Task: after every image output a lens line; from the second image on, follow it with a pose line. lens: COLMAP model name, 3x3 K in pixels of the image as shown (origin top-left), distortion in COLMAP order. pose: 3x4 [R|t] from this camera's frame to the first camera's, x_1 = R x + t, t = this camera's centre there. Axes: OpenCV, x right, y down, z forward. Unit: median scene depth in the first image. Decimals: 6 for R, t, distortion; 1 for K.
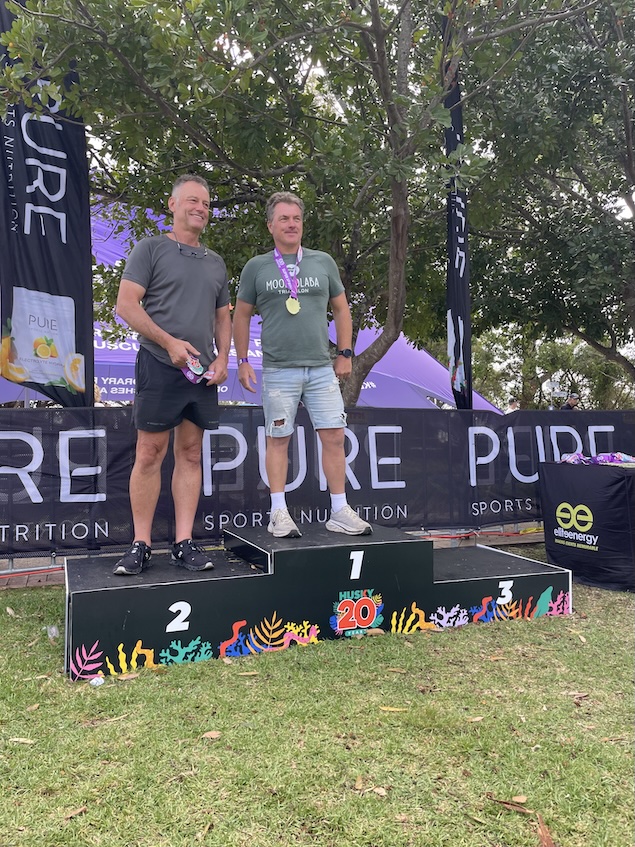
lens RADIAL K [[634.7, 0, 308.3], [0, 634.7, 421.6], [0, 0, 1]] dist [0.090468, -0.113357]
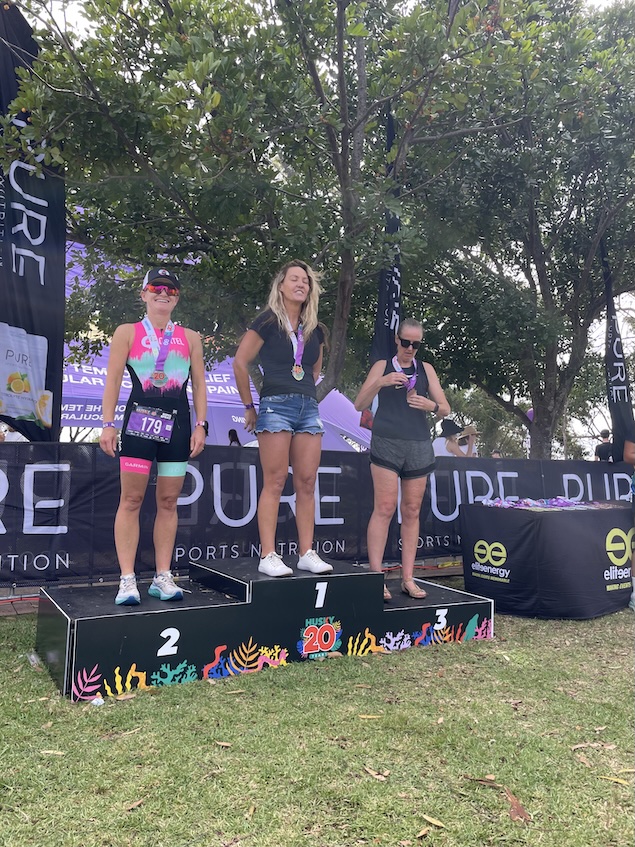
lens RADIAL K [[634.7, 0, 308.3], [0, 634.7, 421.6], [0, 0, 1]] dist [0.090468, -0.113357]
pose [[0.986917, 0.043416, 0.155275, -0.143588], [-0.035740, 0.998013, -0.051886, -0.022878], [-0.157219, 0.045657, 0.986508, -0.134012]]
